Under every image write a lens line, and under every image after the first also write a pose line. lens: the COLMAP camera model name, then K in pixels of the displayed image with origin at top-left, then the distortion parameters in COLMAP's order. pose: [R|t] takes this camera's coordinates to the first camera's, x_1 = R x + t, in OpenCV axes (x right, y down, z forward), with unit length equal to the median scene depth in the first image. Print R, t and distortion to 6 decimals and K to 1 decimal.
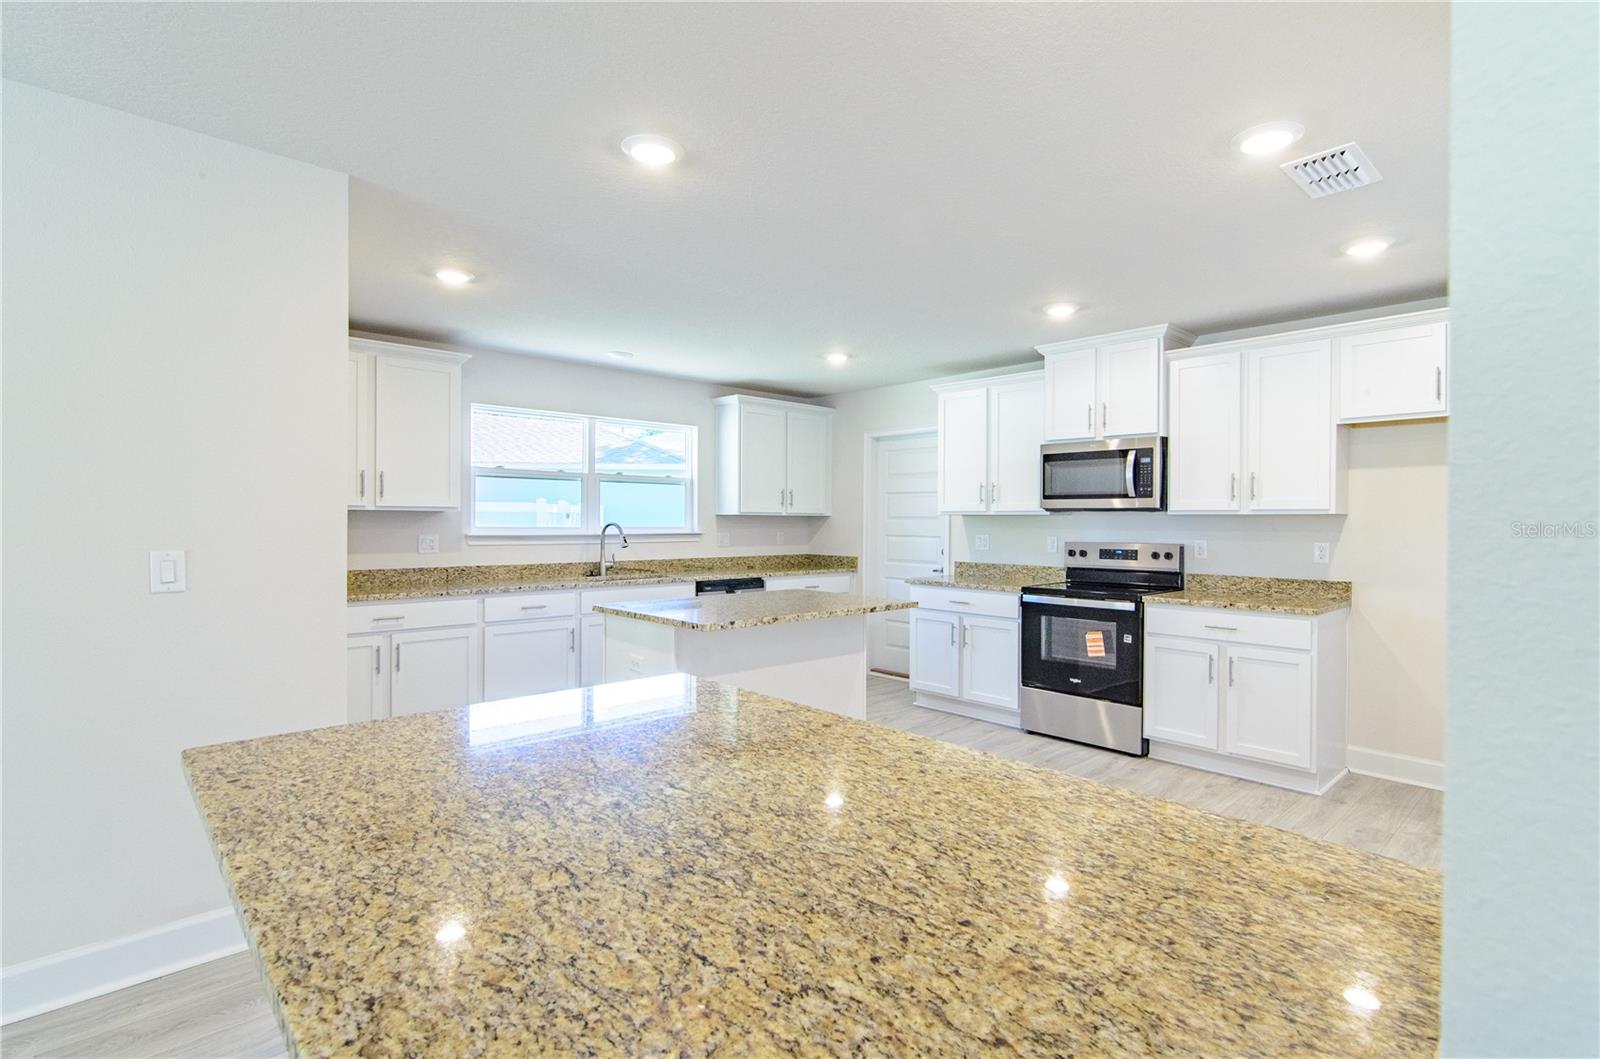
lens RADIAL K [[810.9, 0, 799.0], [0, 810.9, 532.9], [0, 0, 1]] dist [-0.007679, 0.004878]
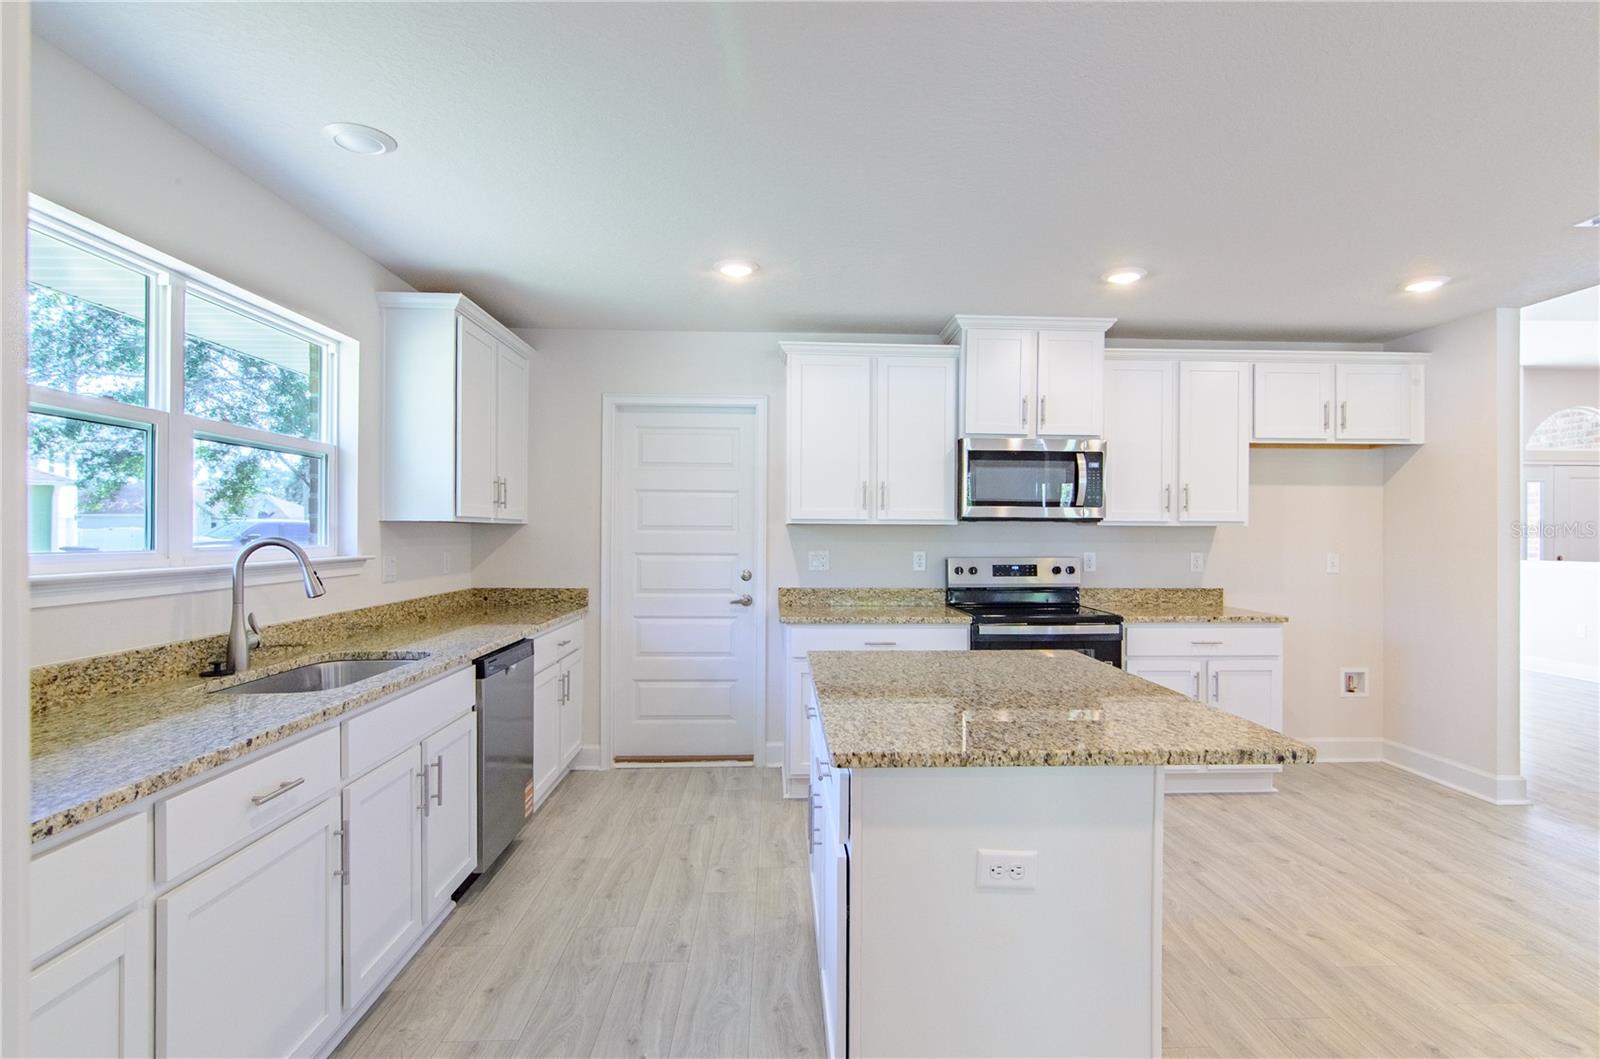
lens RADIAL K [[876.4, 0, 795.7], [0, 876.4, 534.7], [0, 0, 1]] dist [-0.000589, -0.000598]
pose [[0.623259, -0.005694, 0.781995, -0.498634], [0.010935, 0.999939, -0.001434, -0.013427], [-0.781939, 0.009445, 0.623283, 0.599558]]
